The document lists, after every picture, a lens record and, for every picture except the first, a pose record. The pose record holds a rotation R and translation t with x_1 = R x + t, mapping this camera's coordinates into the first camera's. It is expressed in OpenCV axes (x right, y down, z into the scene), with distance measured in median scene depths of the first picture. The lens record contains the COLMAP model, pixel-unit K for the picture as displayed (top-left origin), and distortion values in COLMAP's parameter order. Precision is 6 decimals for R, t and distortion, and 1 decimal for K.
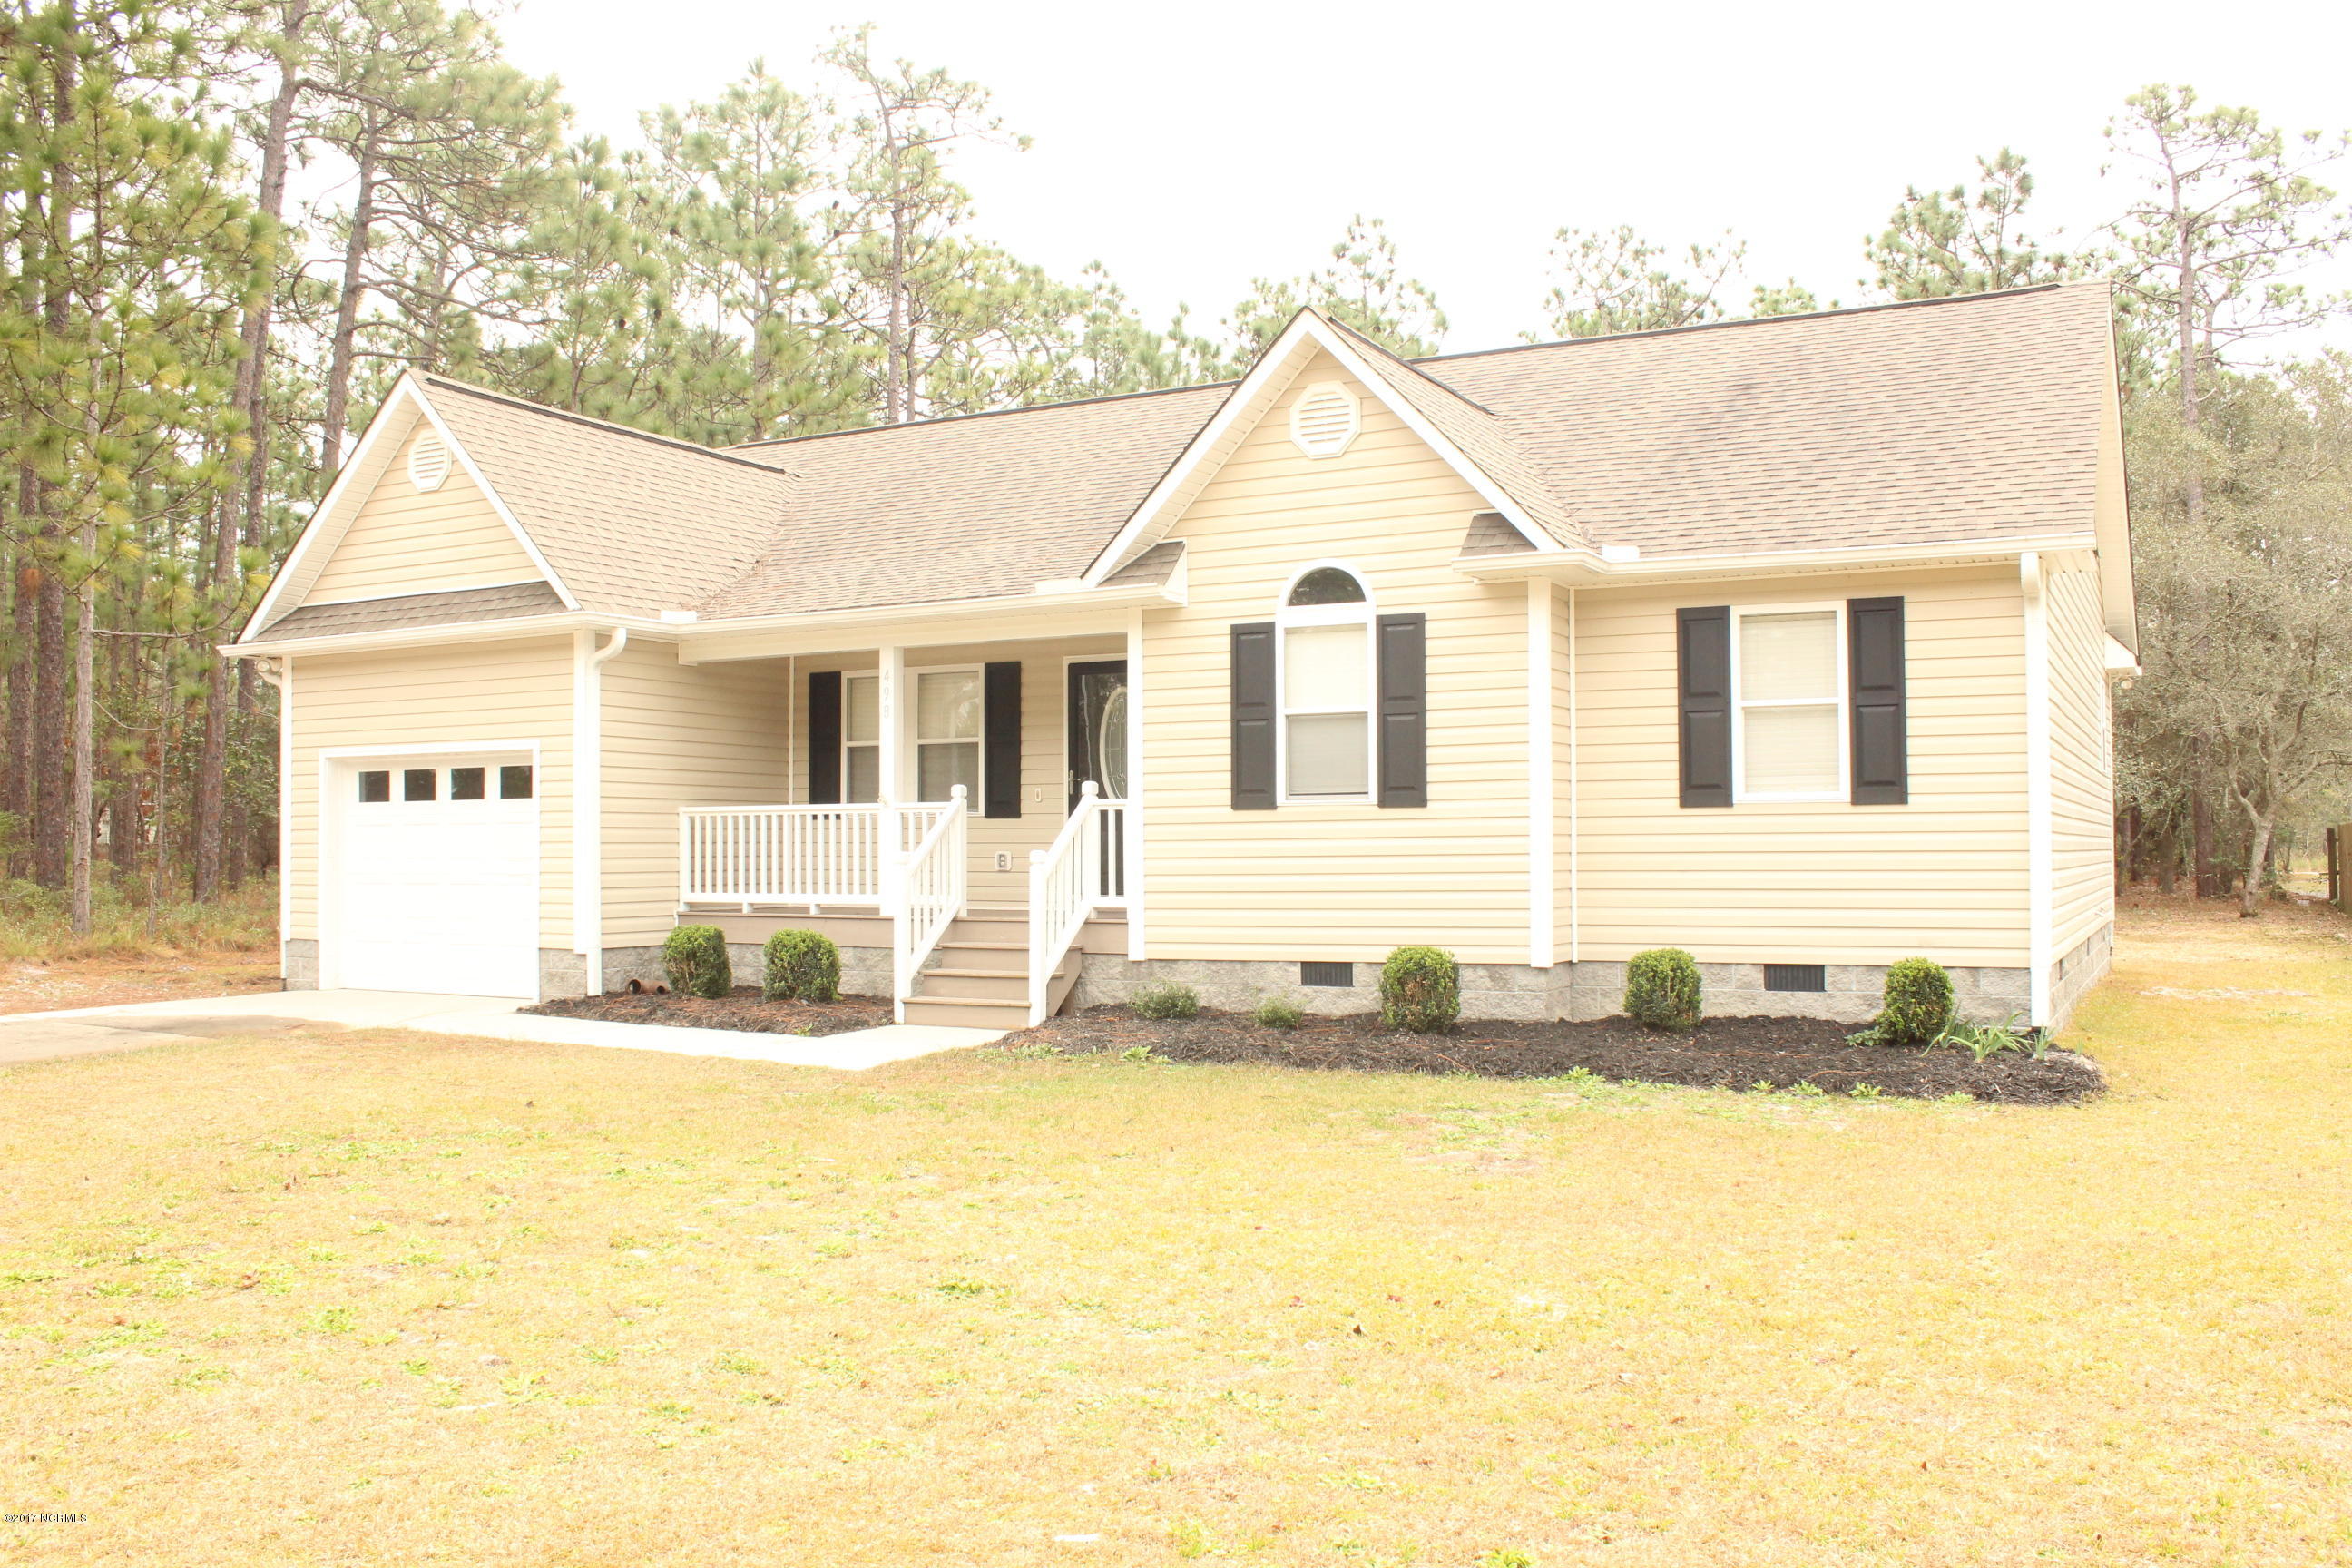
lens RADIAL K [[1985.2, 0, 1175.9], [0, 1985.2, 811.0], [0, 0, 1]] dist [-0.179169, 0.174249]
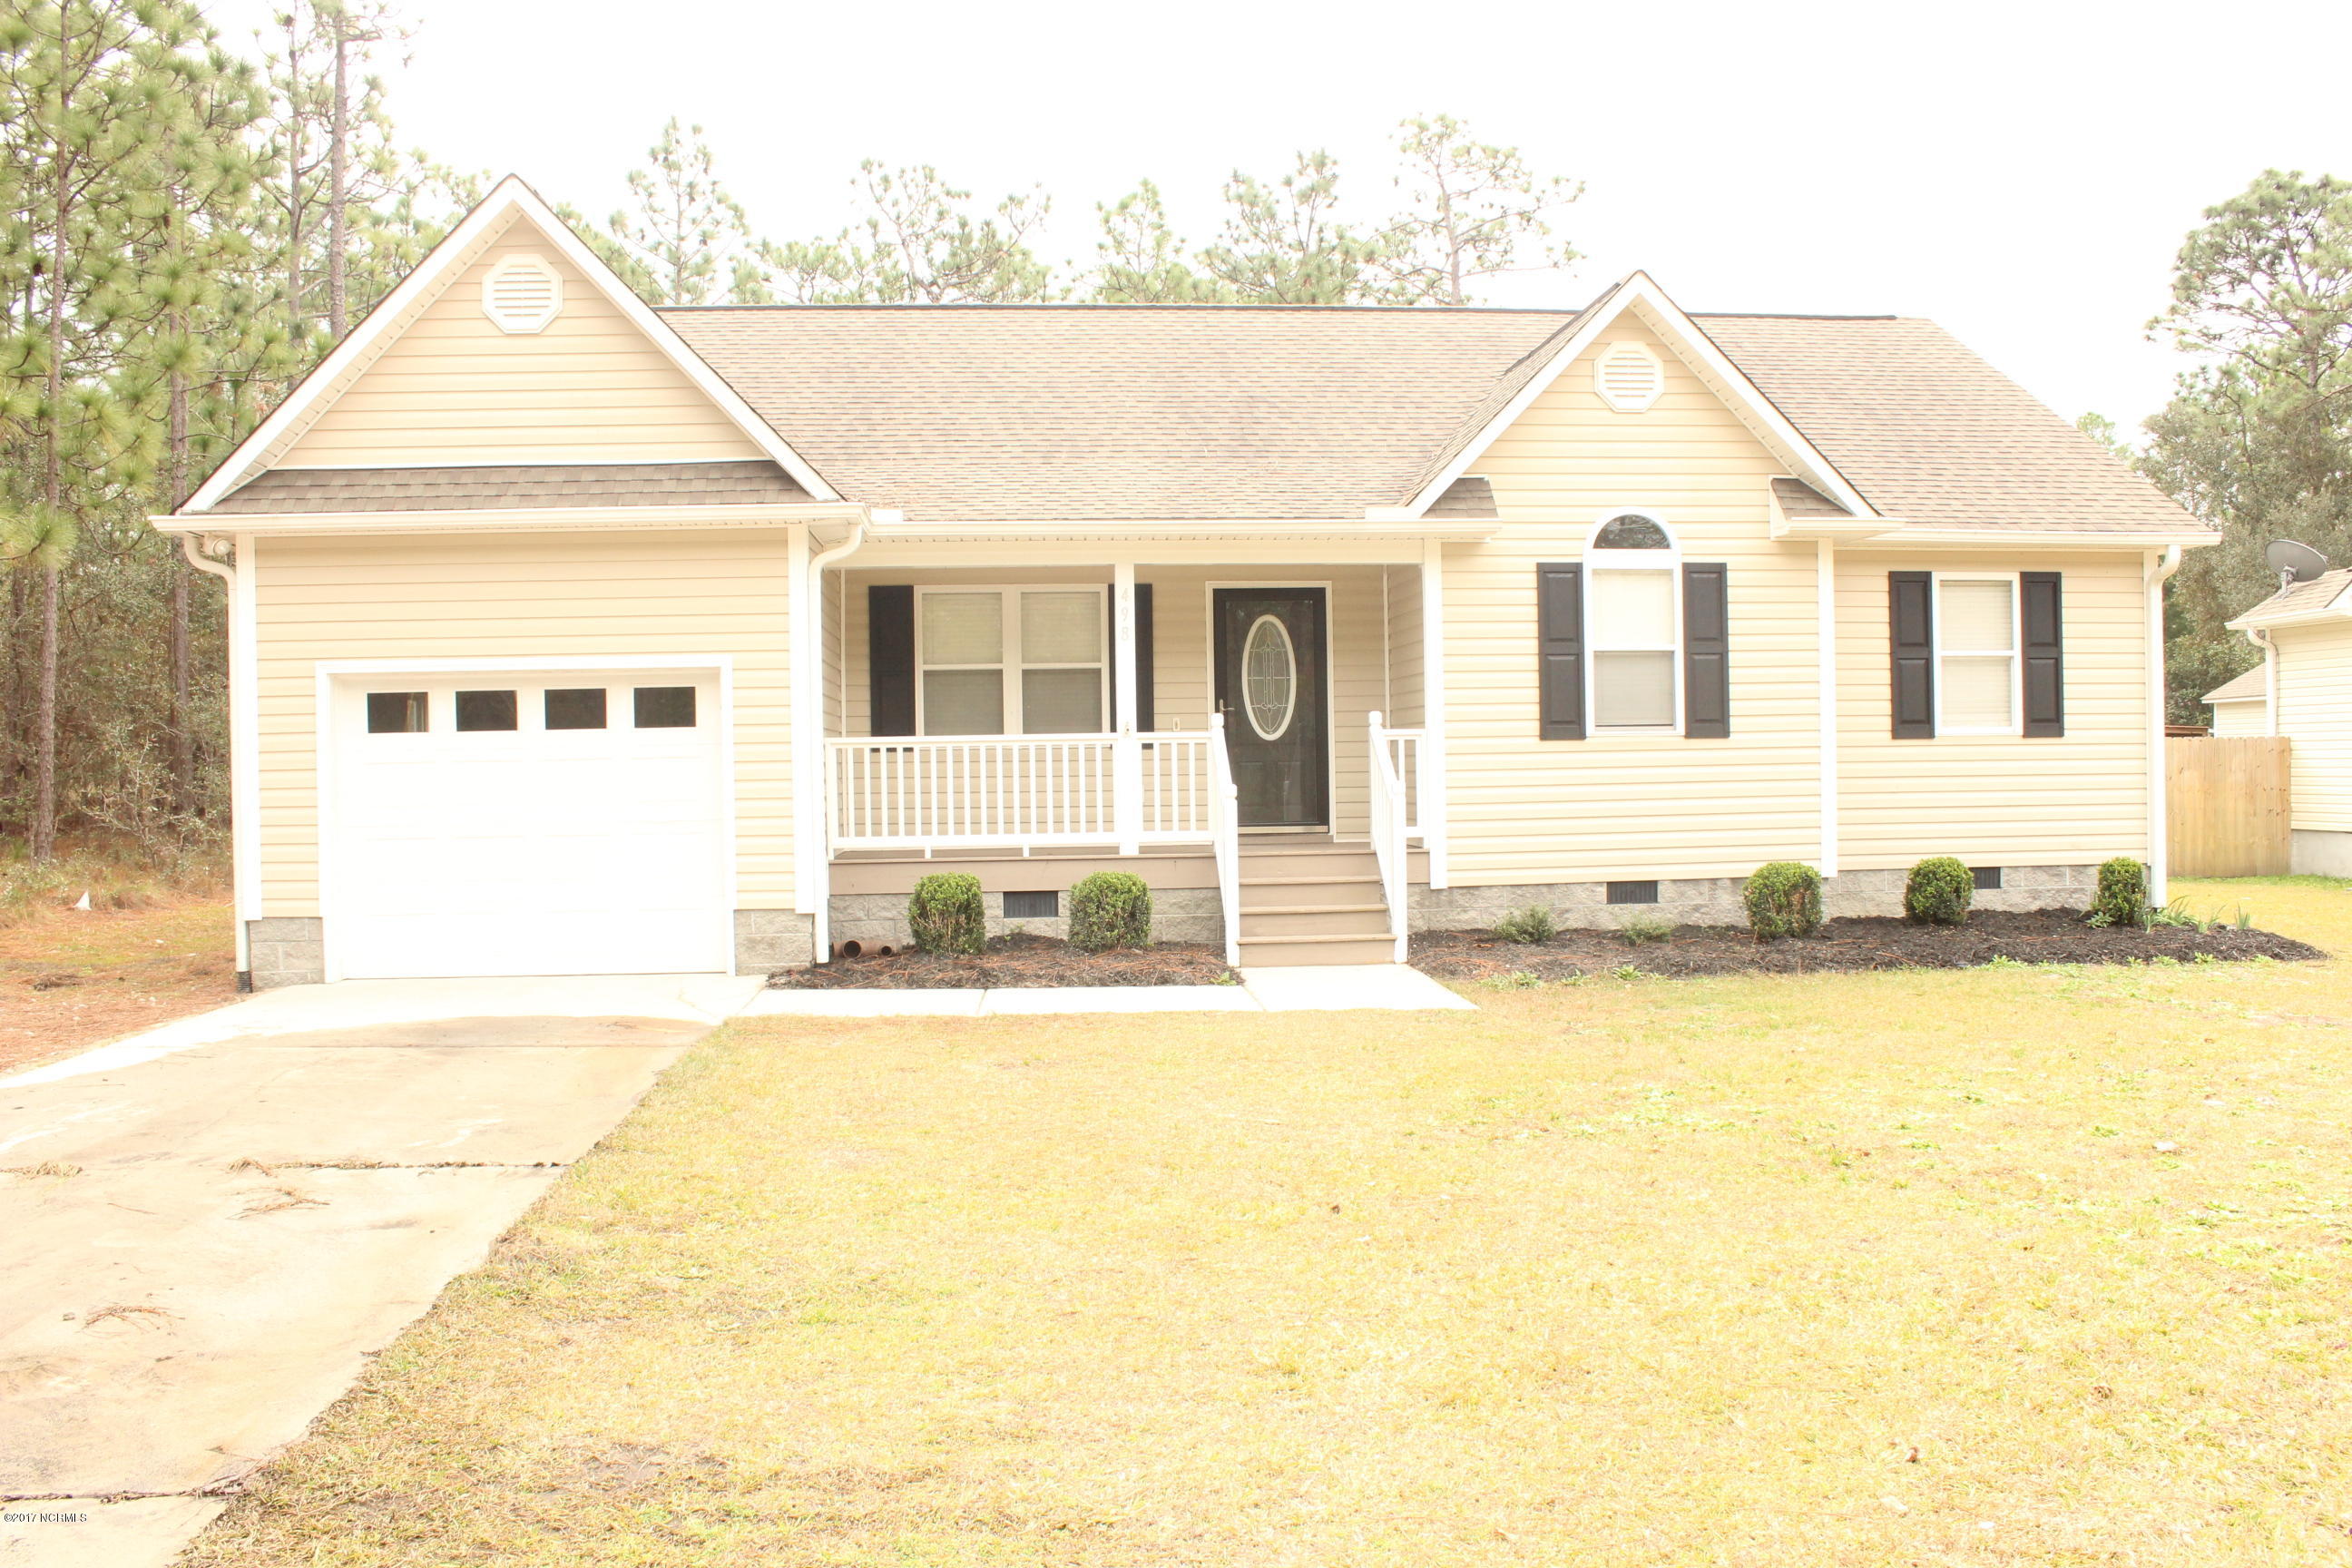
lens RADIAL K [[1985.2, 0, 1175.9], [0, 1985.2, 811.0], [0, 0, 1]] dist [-0.179169, 0.174249]
pose [[0.838016, -0.018811, 0.545322, -0.706788], [0.002124, 0.999510, 0.031213, 0.003841], [-0.545642, -0.024999, 0.837645, 0.235556]]
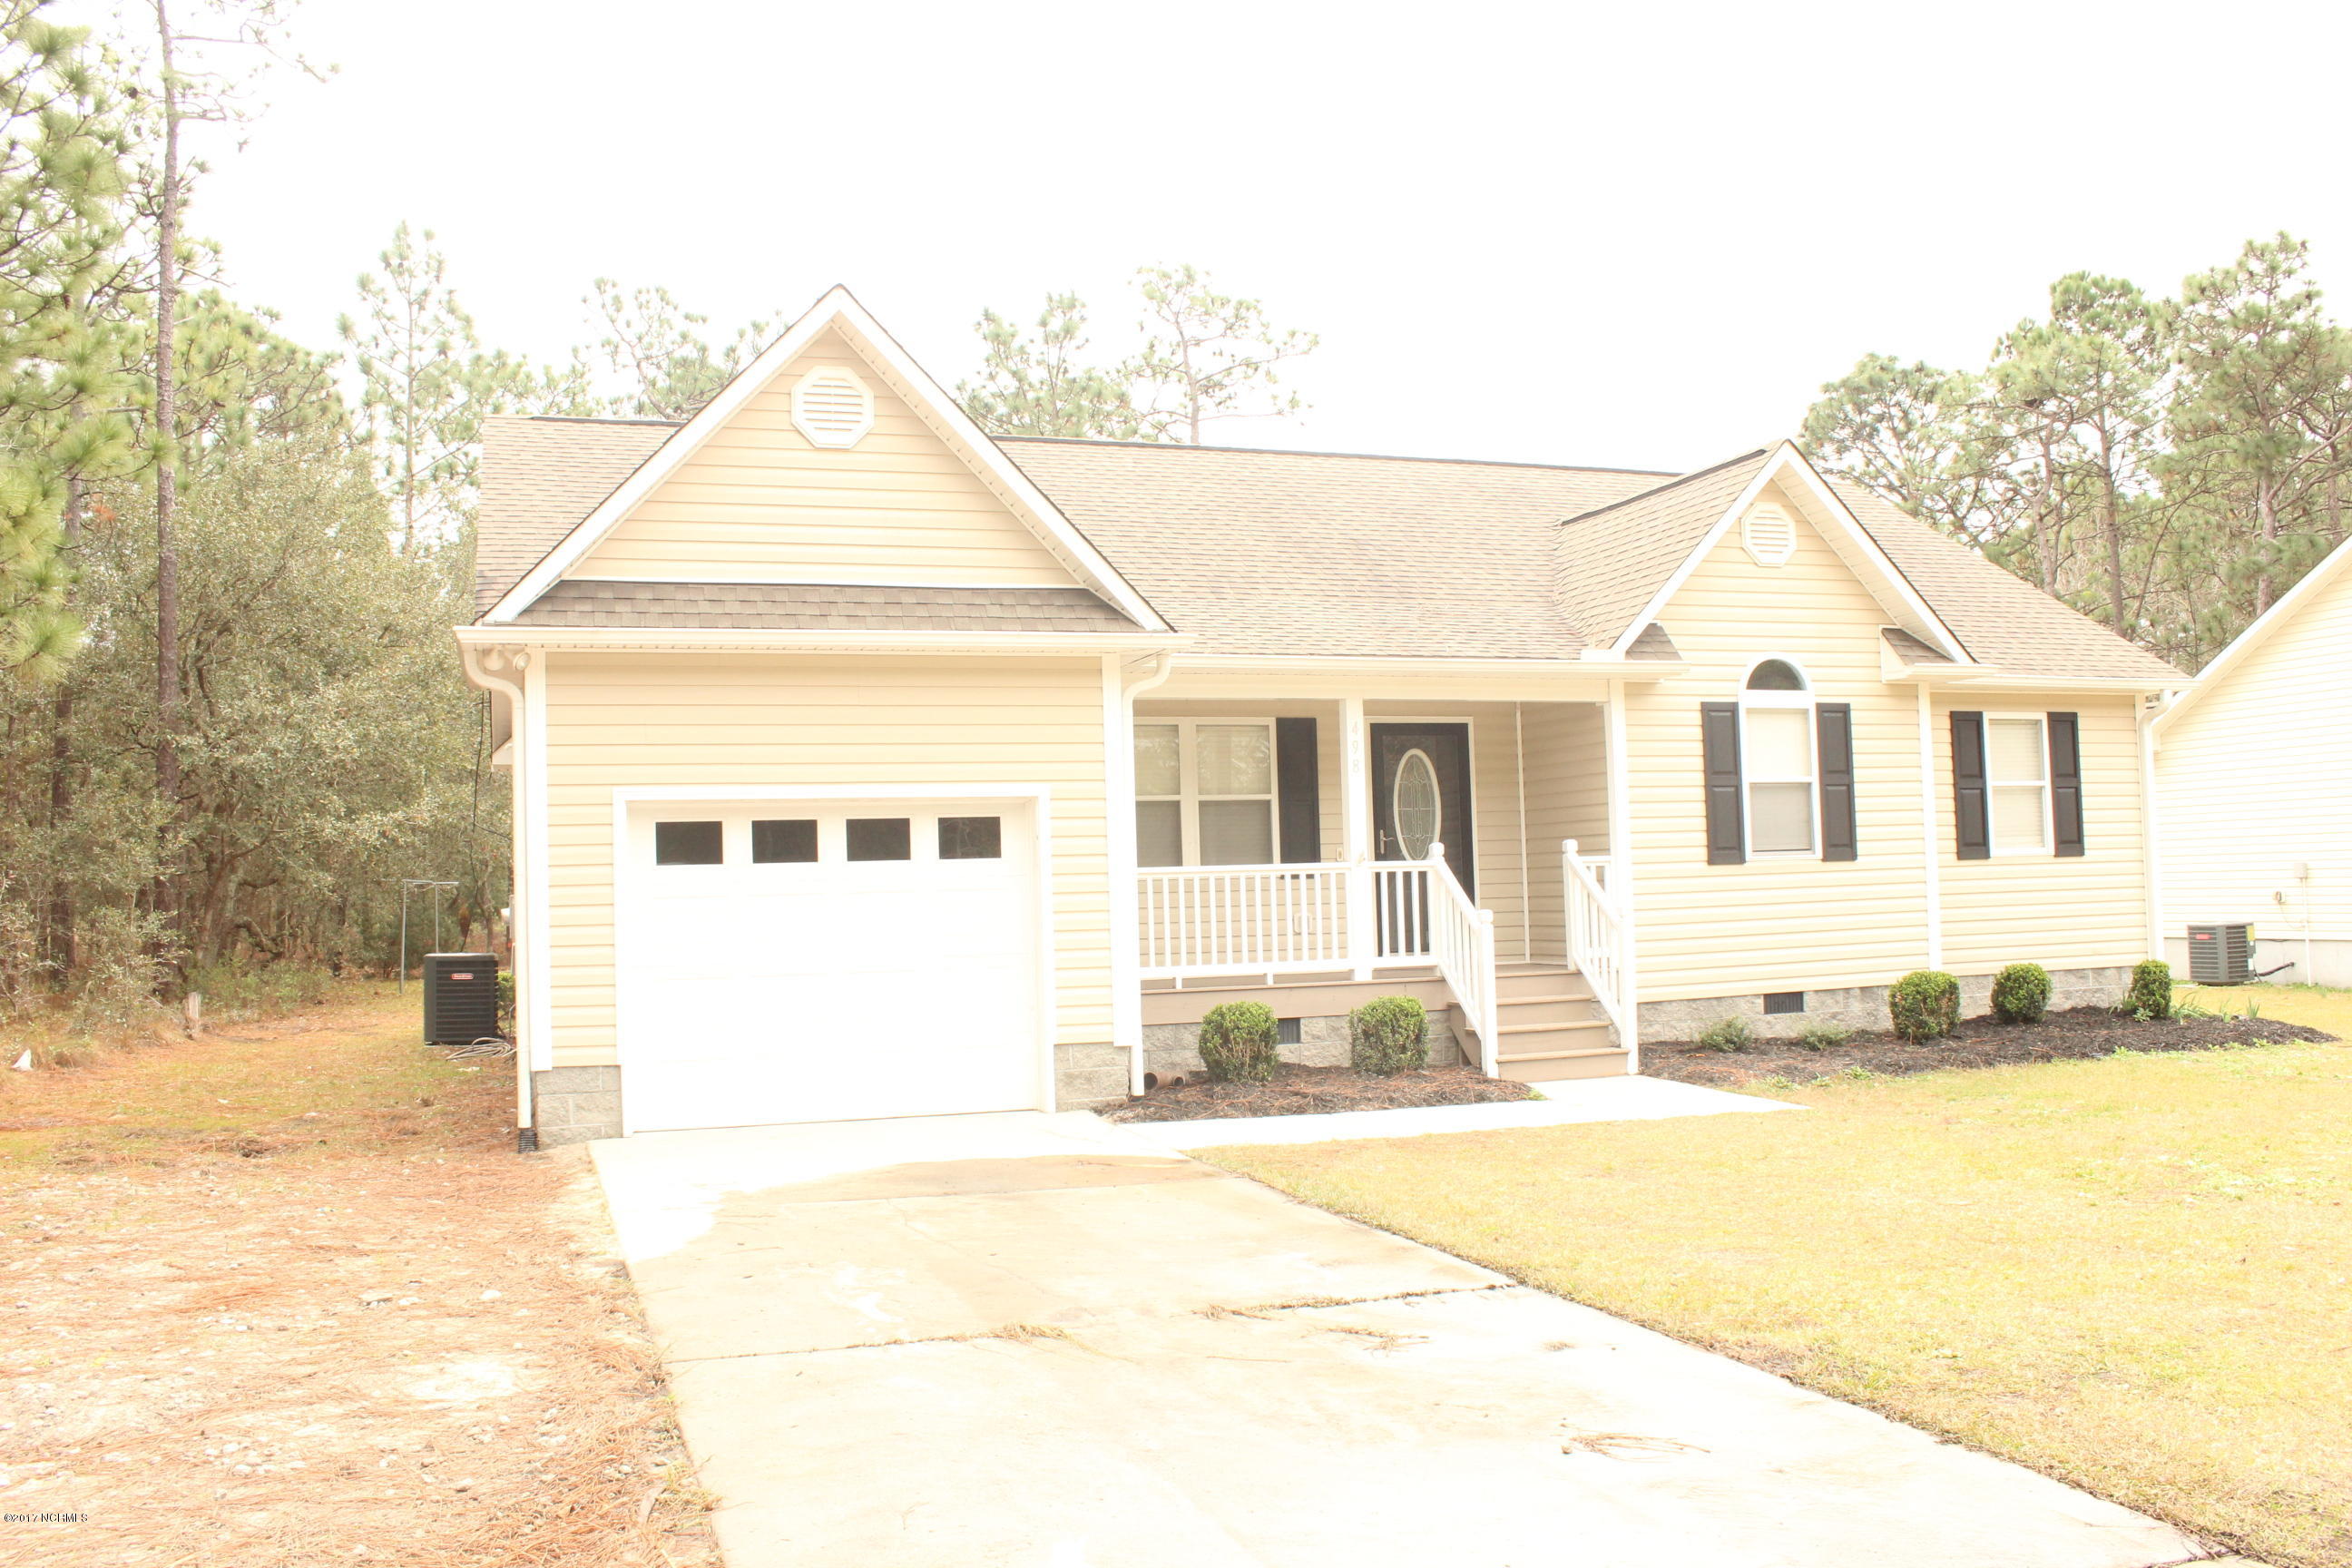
lens RADIAL K [[1985.2, 0, 1175.9], [0, 1985.2, 811.0], [0, 0, 1]] dist [-0.179169, 0.174249]
pose [[0.681388, 0.016522, 0.731736, -1.011091], [0.012199, 0.999350, -0.033925, 0.002930], [-0.731820, 0.032043, 0.680744, 0.462775]]
